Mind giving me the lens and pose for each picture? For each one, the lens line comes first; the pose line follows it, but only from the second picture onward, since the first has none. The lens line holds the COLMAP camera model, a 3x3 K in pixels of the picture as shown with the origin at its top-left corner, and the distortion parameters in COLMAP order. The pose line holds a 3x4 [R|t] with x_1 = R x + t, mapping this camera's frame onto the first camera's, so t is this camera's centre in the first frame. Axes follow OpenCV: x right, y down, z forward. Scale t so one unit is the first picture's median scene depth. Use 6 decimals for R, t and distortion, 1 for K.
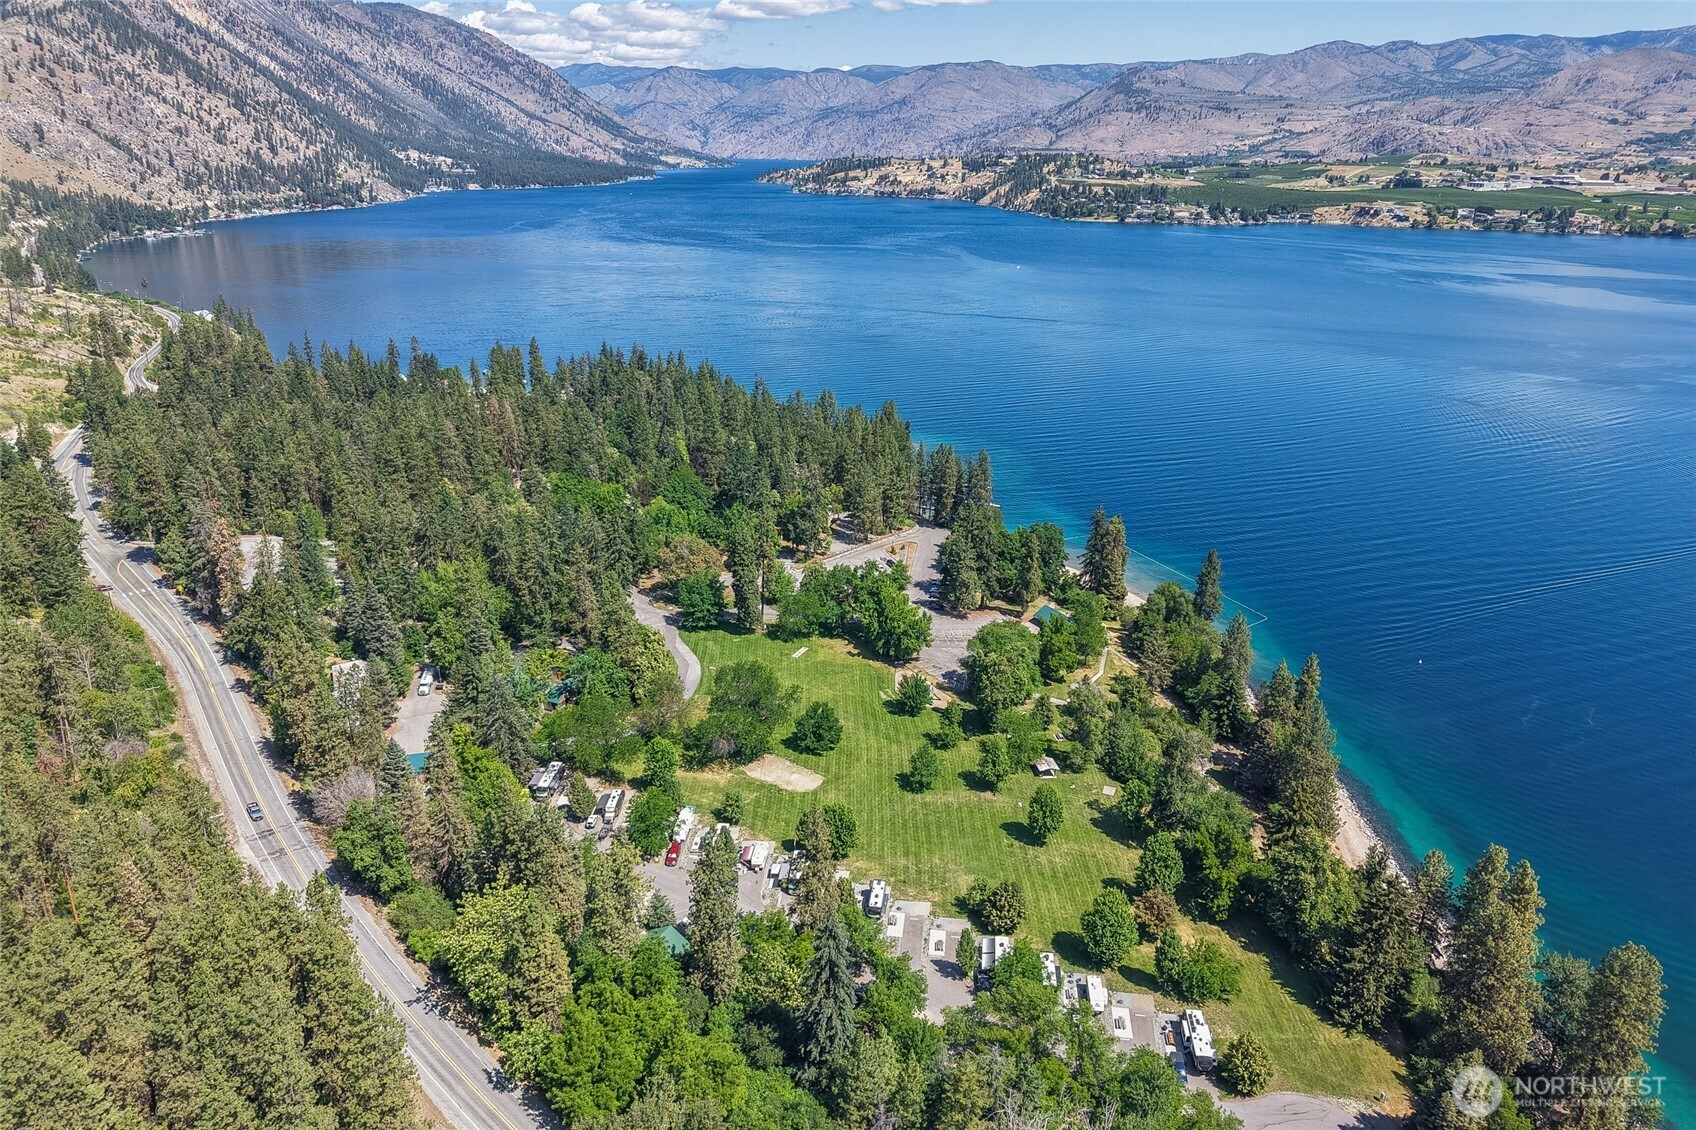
lens RADIAL K [[1136.6, 0, 848.8], [0, 1136.6, 566.2], [0, 0, 1]] dist [0.005671, -0.000273]
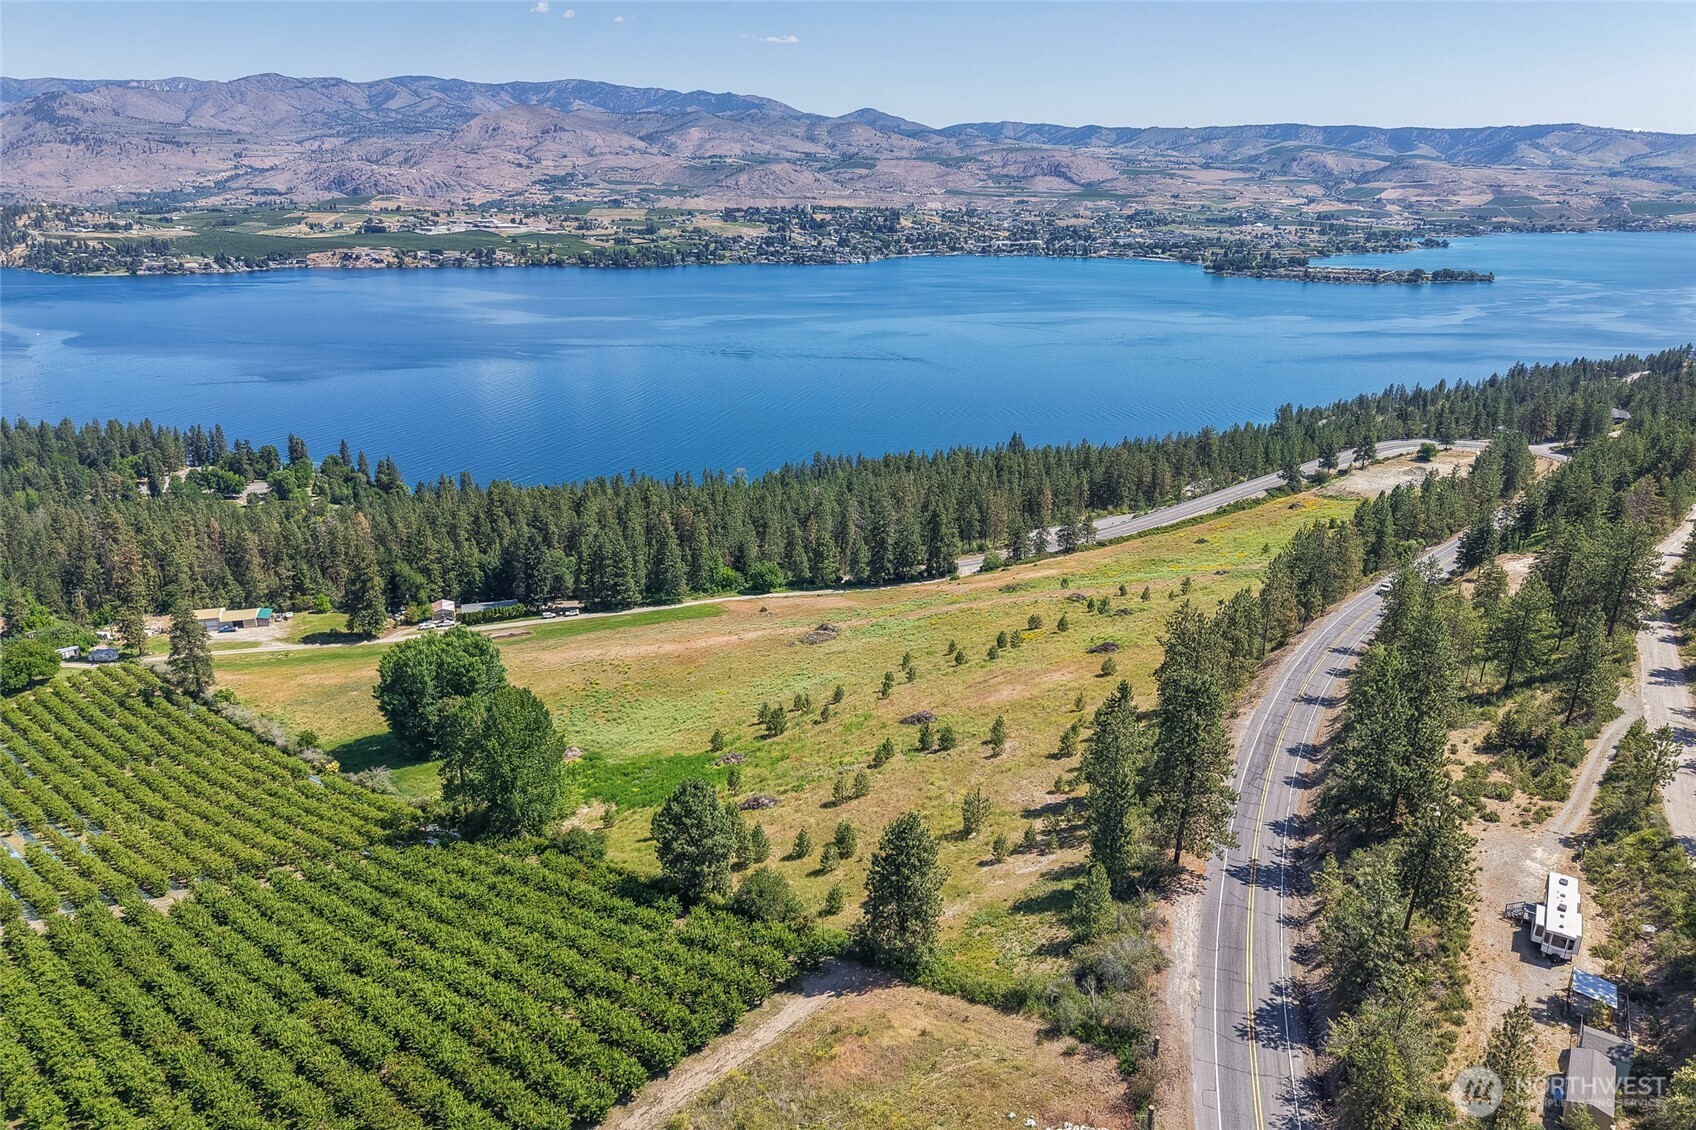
lens RADIAL K [[1143.4, 0, 845.5], [0, 1143.4, 557.4], [0, 0, 1]] dist [0.008818, -0.003810]
pose [[0.689654, -0.229043, 0.686962, -0.069212], [0.245480, 0.966435, 0.075782, 0.030397], [-0.681261, 0.116373, 0.722731, -0.152648]]
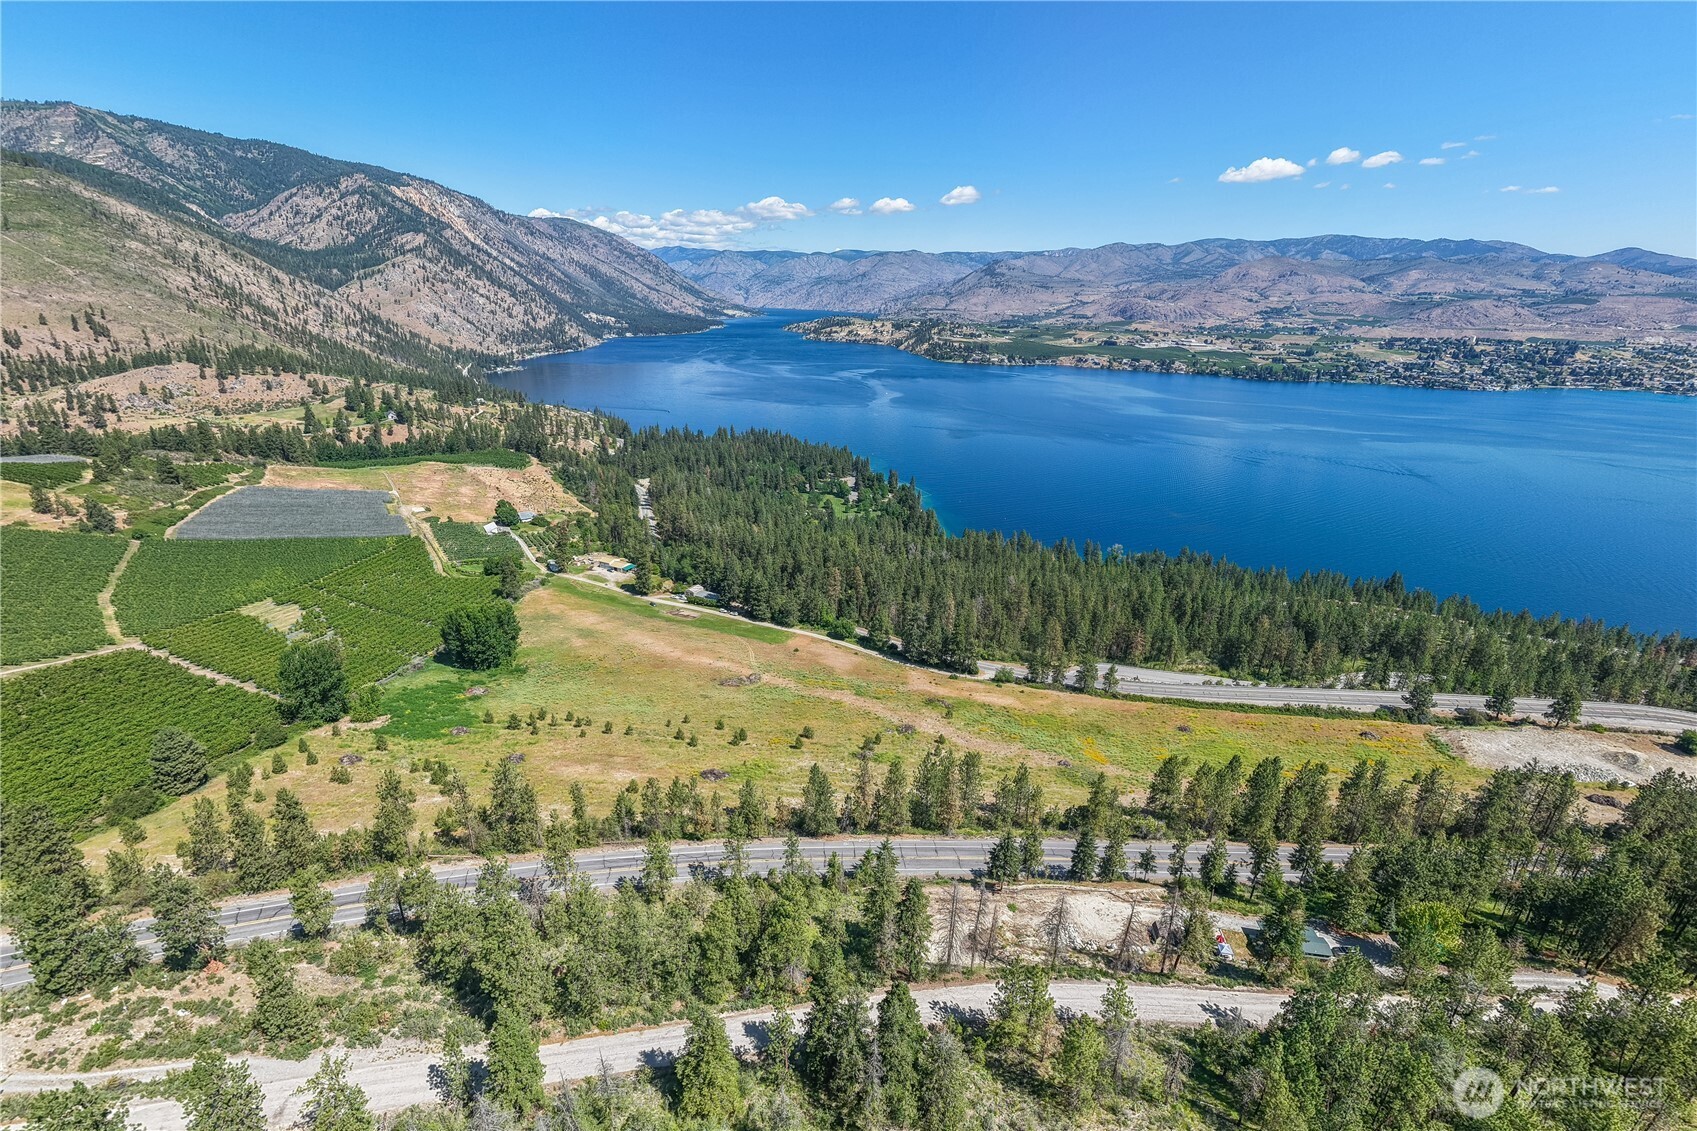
lens RADIAL K [[703.8, 0, 849.4], [0, 703.8, 567.7], [0, 0, 1]] dist [0.003133, 0.000043]
pose [[0.999706, -0.000643, 0.024220, 0.000286], [0.000266, 0.999878, 0.015601, 0.028541], [-0.024228, -0.015590, 0.999585, -0.165909]]
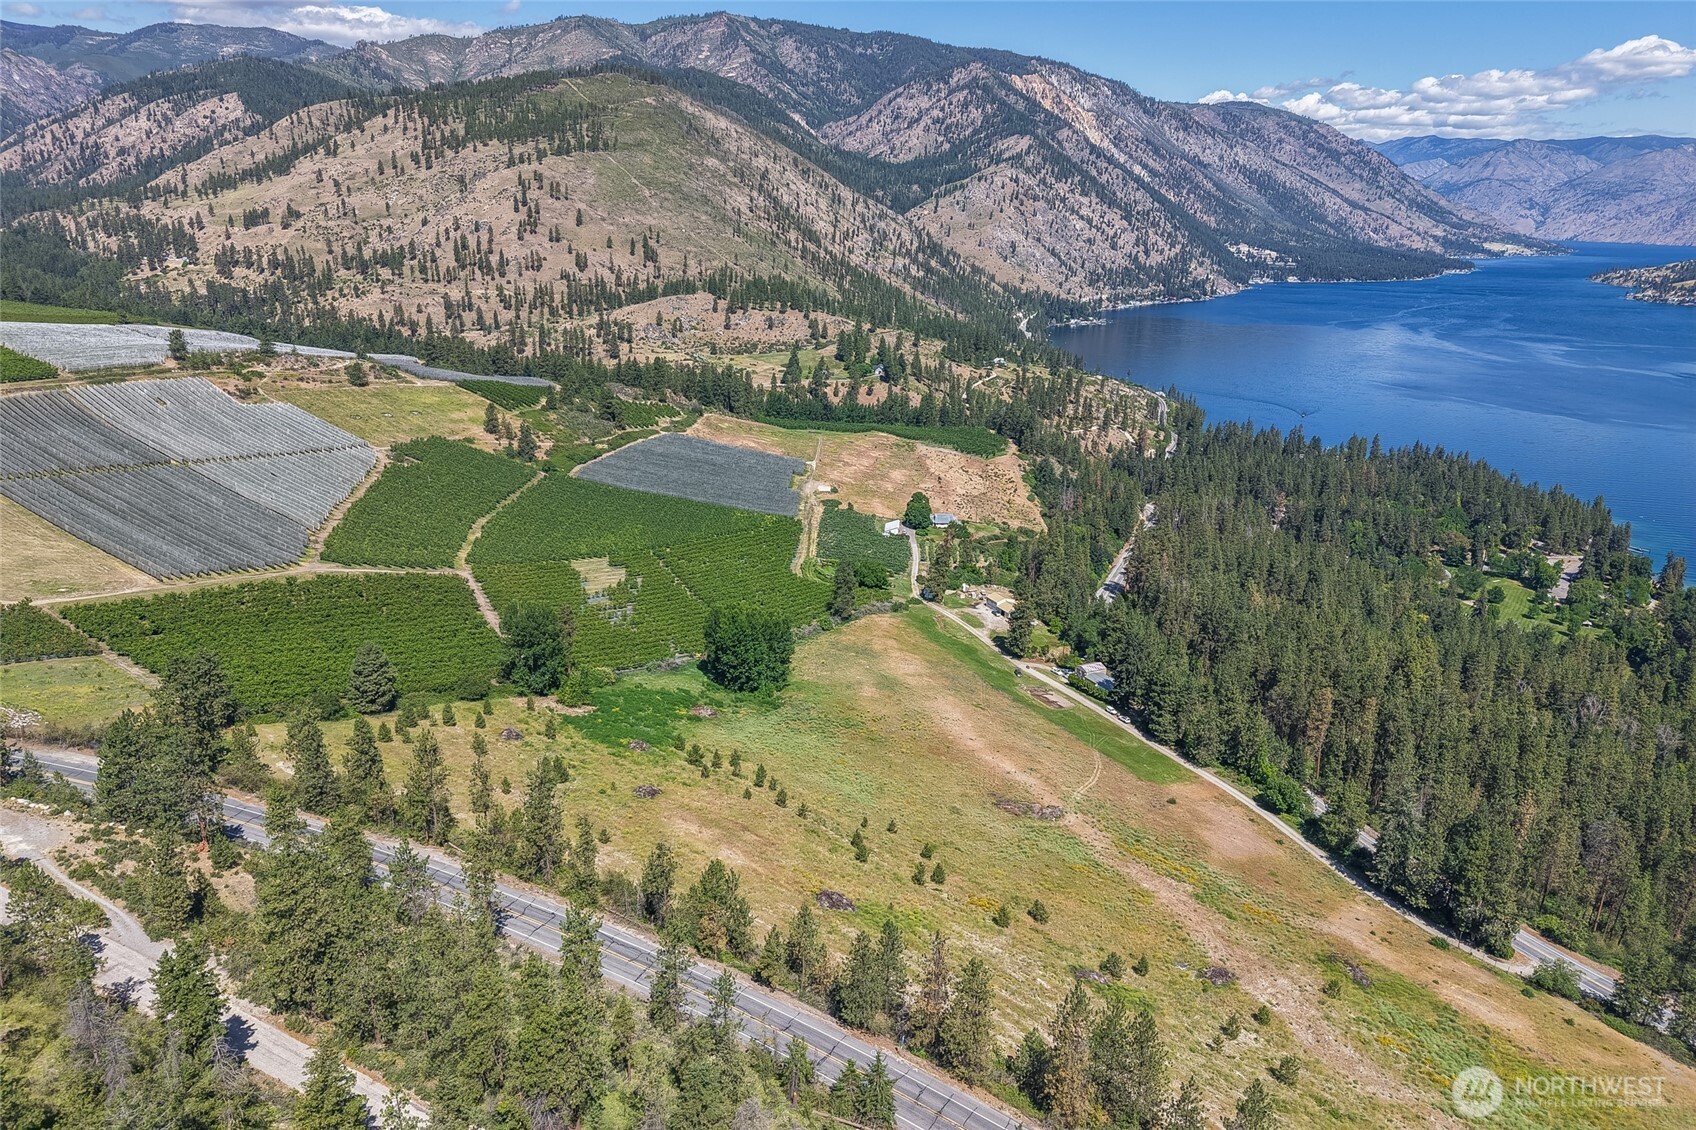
lens RADIAL K [[1143.4, 0, 845.5], [0, 1143.4, 557.4], [0, 0, 1]] dist [0.008818, -0.003810]
pose [[0.798274, 0.178740, -0.575161, 0.022163], [-0.214211, 0.976767, 0.006238, 0.027538], [0.562914, 0.118226, 0.818016, -0.161905]]
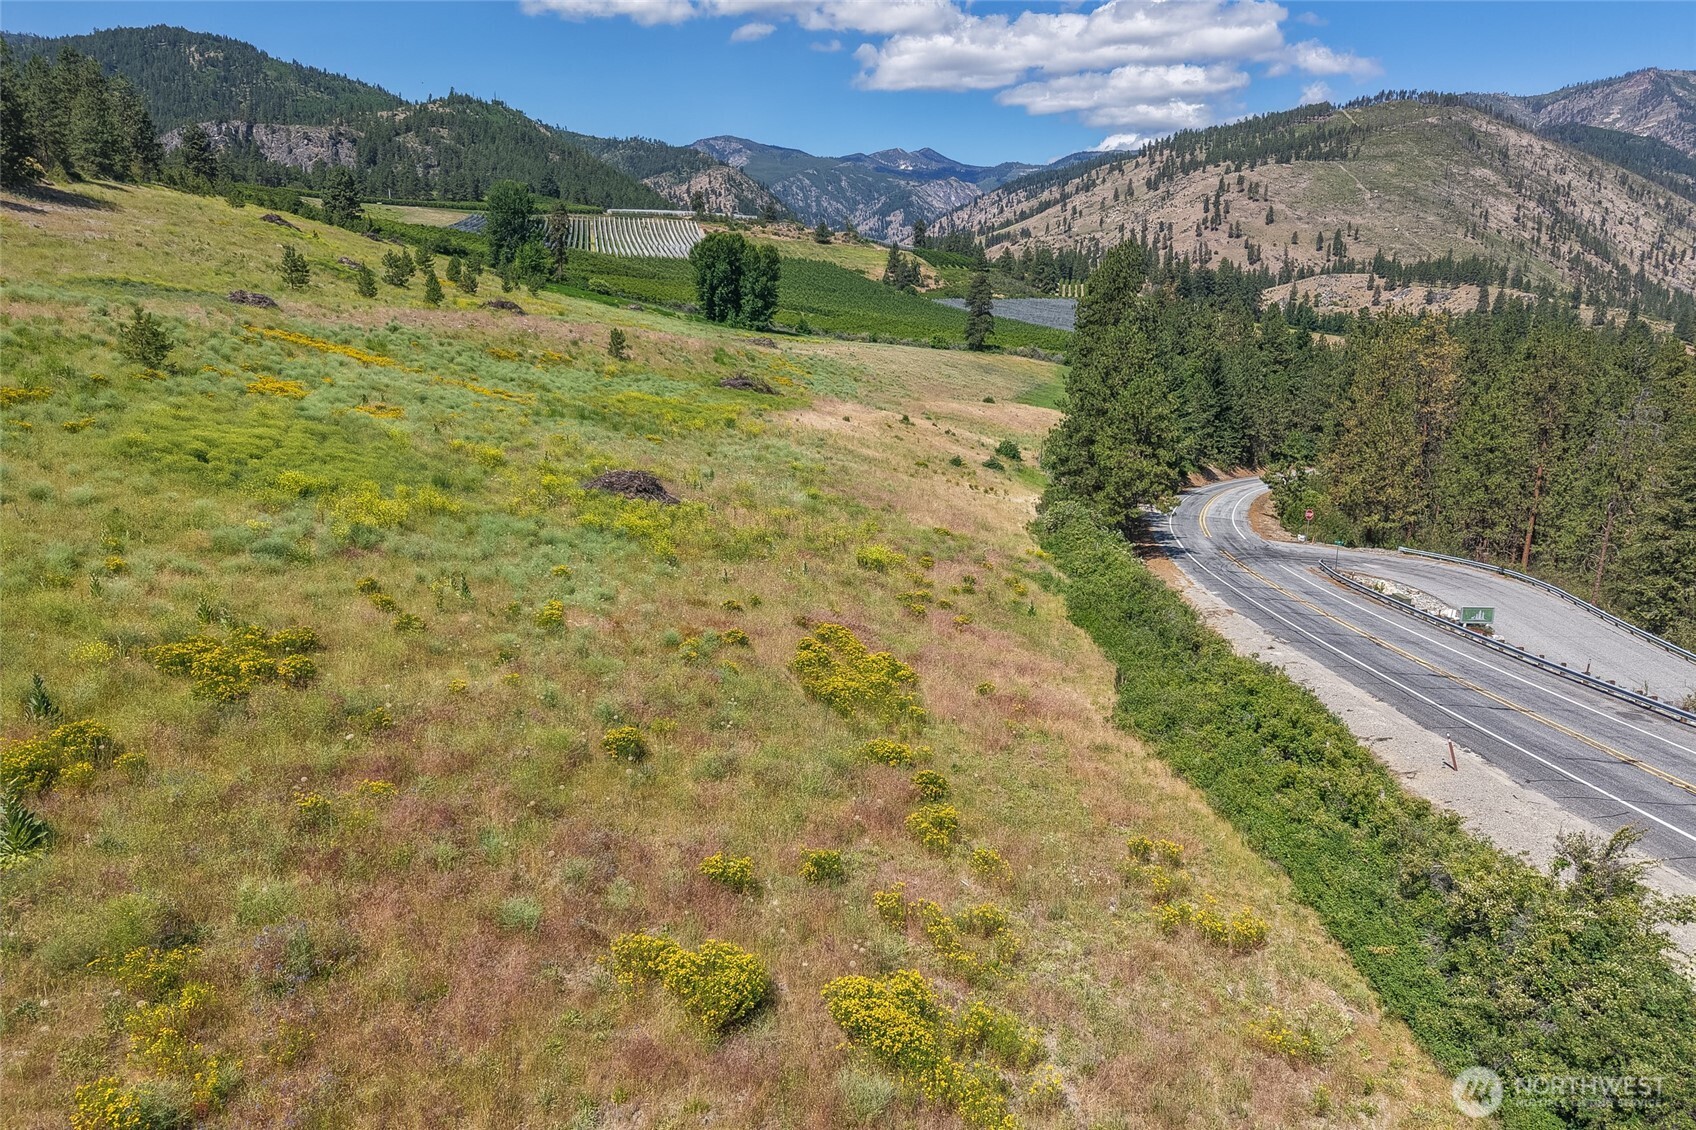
lens RADIAL K [[1135.8, 0, 838.3], [0, 1135.8, 563.2], [0, 0, 1]] dist [0.008330, -0.008029]
pose [[0.201290, 0.203879, -0.958079, 0.055683], [-0.345861, 0.929893, 0.125217, 0.044426], [0.916440, 0.306157, 0.257692, -0.094692]]
